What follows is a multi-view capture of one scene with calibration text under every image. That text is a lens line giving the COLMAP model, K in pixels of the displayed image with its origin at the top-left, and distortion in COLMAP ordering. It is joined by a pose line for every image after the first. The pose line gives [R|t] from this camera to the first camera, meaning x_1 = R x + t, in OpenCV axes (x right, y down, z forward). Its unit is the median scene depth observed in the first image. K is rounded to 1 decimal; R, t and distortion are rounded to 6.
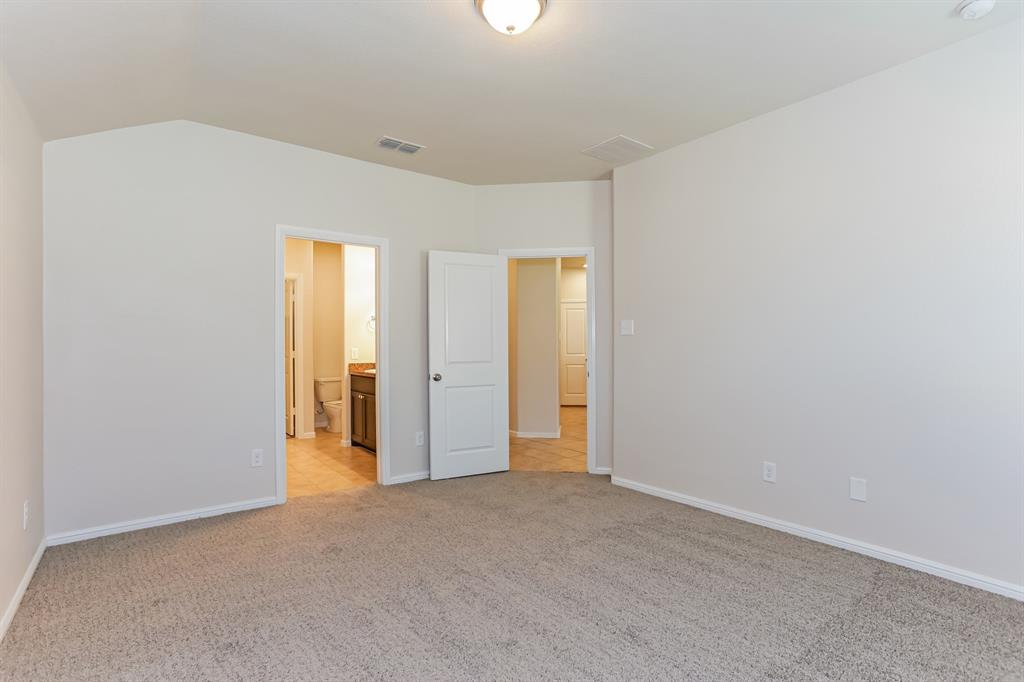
lens RADIAL K [[492.8, 0, 509.2], [0, 492.8, 341.3], [0, 0, 1]] dist [-0.001931, 0.002230]
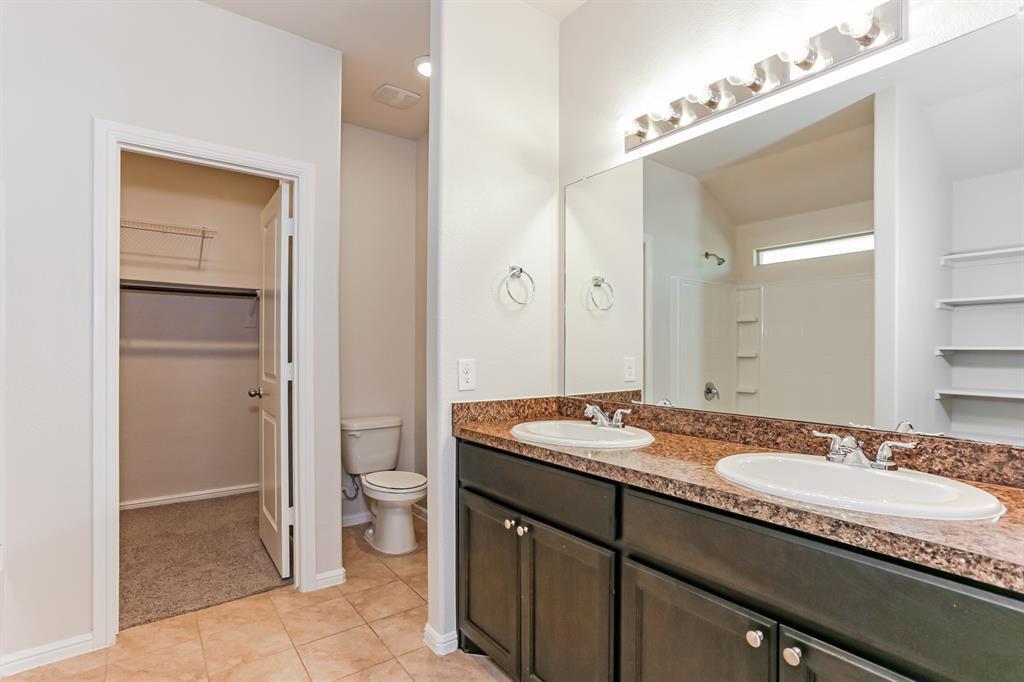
lens RADIAL K [[492.8, 0, 515.5], [0, 492.8, 342.8], [0, 0, 1]] dist [-0.001931, 0.002230]
pose [[0.999668, -0.015935, -0.020260, -0.241407], [0.015834, 0.999861, -0.005140, 0.007966], [0.020339, 0.004817, 0.999782, 0.596621]]
